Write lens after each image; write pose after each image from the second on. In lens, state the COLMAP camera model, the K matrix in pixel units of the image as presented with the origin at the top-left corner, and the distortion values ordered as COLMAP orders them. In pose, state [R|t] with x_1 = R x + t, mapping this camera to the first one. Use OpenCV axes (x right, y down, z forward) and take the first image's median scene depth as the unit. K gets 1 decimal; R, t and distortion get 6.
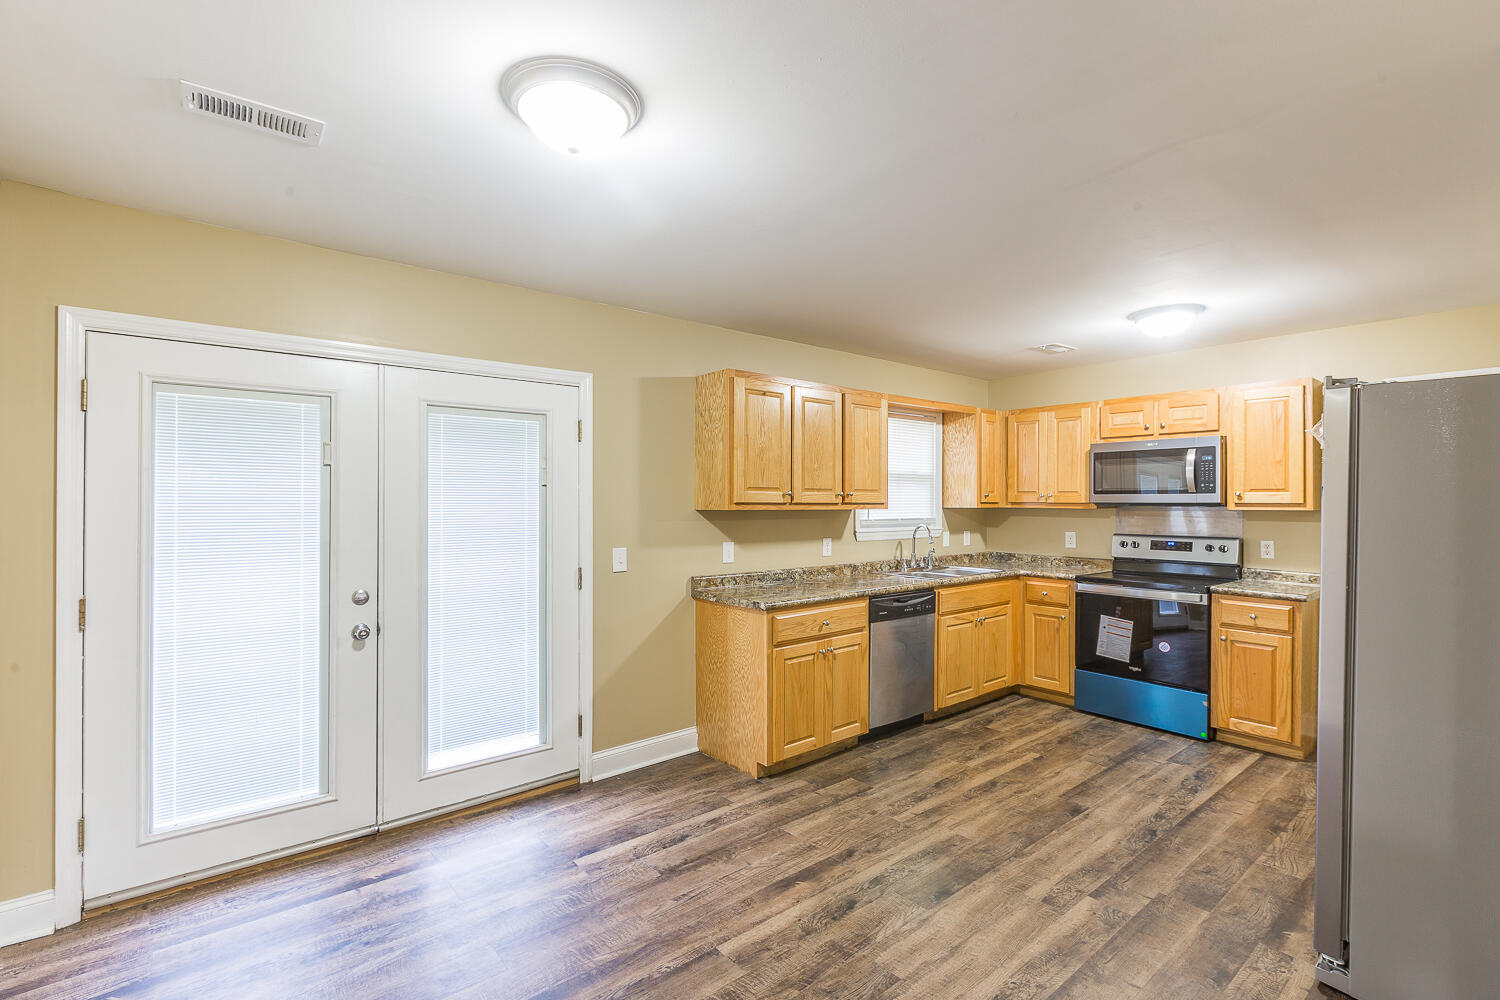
lens RADIAL K [[670.7, 0, 743.6], [0, 670.7, 499.3], [0, 0, 1]] dist [-0.000559, -0.000518]
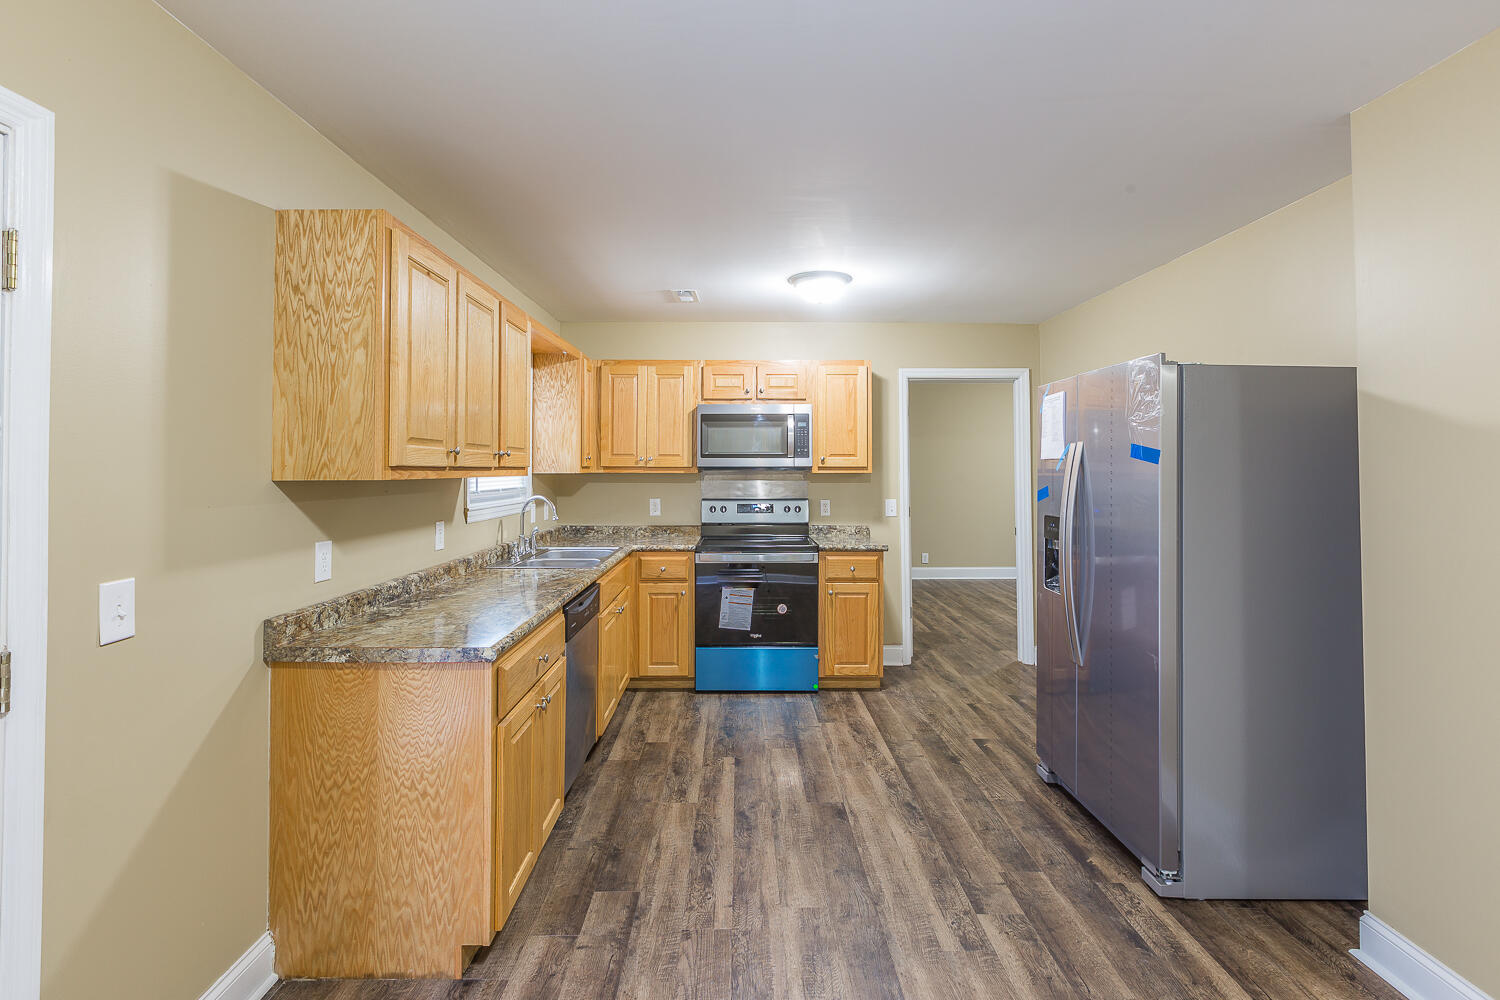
lens RADIAL K [[690.9, 0, 744.9], [0, 690.9, 454.5], [0, 0, 1]] dist [-0.000796, -0.000197]
pose [[0.631997, 0.013414, 0.774855, -0.256913], [-0.000927, 0.999863, -0.016553, 0.005025], [-0.774971, 0.009743, 0.631922, 0.441987]]
